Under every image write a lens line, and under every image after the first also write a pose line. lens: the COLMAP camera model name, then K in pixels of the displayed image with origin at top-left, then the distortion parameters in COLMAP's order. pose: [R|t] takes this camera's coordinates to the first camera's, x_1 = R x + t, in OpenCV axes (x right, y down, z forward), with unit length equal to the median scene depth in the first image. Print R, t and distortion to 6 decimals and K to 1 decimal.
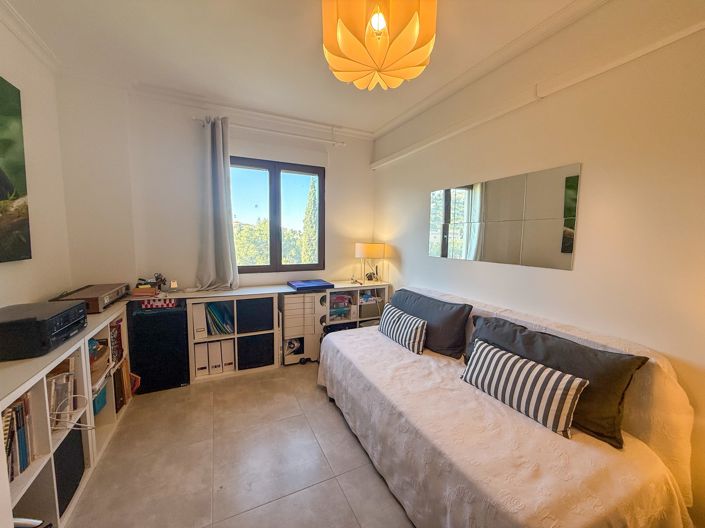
lens RADIAL K [[280.2, 0, 350.3], [0, 280.2, 263.5], [0, 0, 1]] dist [-0.000474, -0.000359]
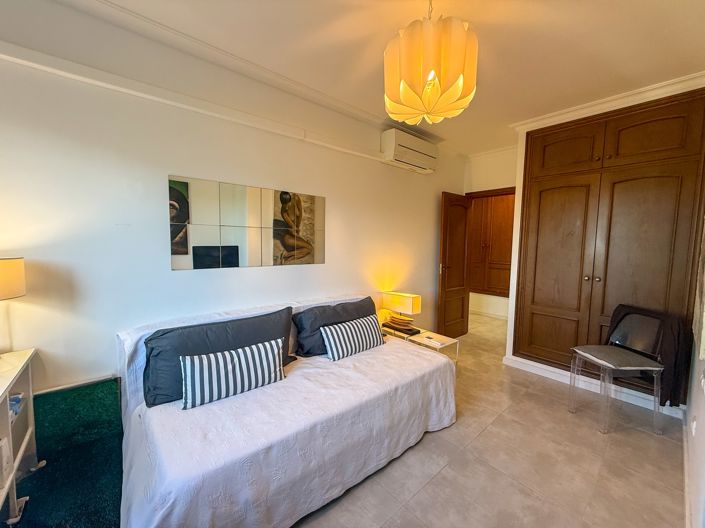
lens RADIAL K [[280.2, 0, 350.3], [0, 280.2, 263.5], [0, 0, 1]] dist [-0.000474, -0.000359]
pose [[-0.254109, -0.101435, 0.961842, -0.720241], [0.065740, 0.990374, 0.121812, -0.145234], [-0.964939, 0.094185, -0.244994, 1.155994]]
